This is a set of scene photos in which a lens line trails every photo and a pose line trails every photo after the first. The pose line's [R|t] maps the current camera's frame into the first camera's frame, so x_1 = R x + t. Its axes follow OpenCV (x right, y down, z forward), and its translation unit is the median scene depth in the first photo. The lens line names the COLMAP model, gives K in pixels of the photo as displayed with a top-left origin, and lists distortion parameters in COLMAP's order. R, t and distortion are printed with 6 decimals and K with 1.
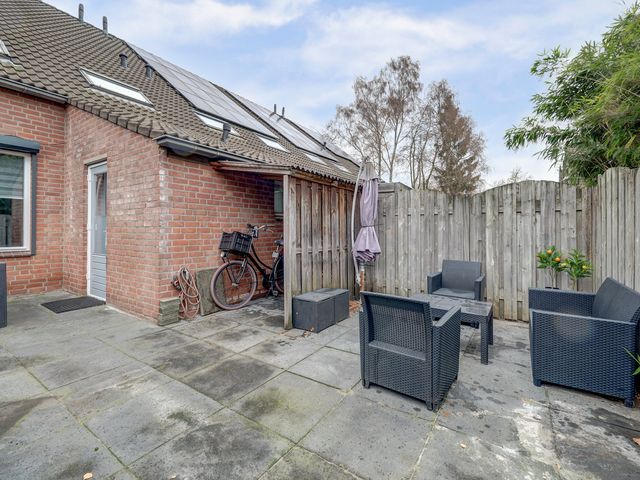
lens RADIAL K [[298.4, 0, 322.2], [0, 298.4, 229.6], [0, 0, 1]] dist [-0.003525, 0.000046]
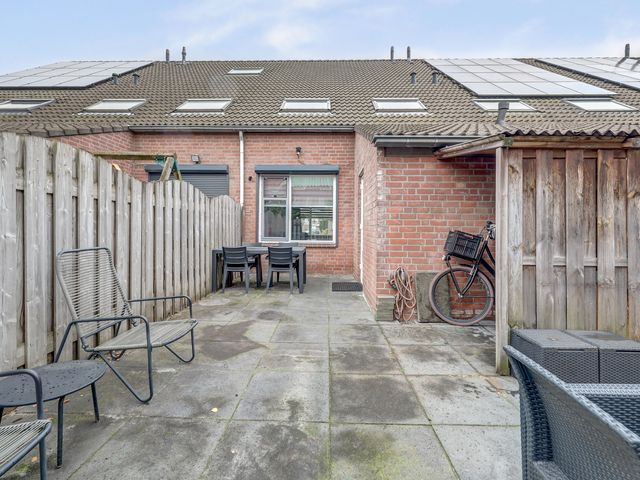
lens RADIAL K [[298.4, 0, 322.2], [0, 298.4, 229.6], [0, 0, 1]] dist [-0.003525, 0.000046]
pose [[0.521416, 0.002416, -0.853299, 0.235755], [-0.005858, 0.999983, -0.000748, 0.007275], [0.853282, 0.005389, 0.521421, 0.279383]]
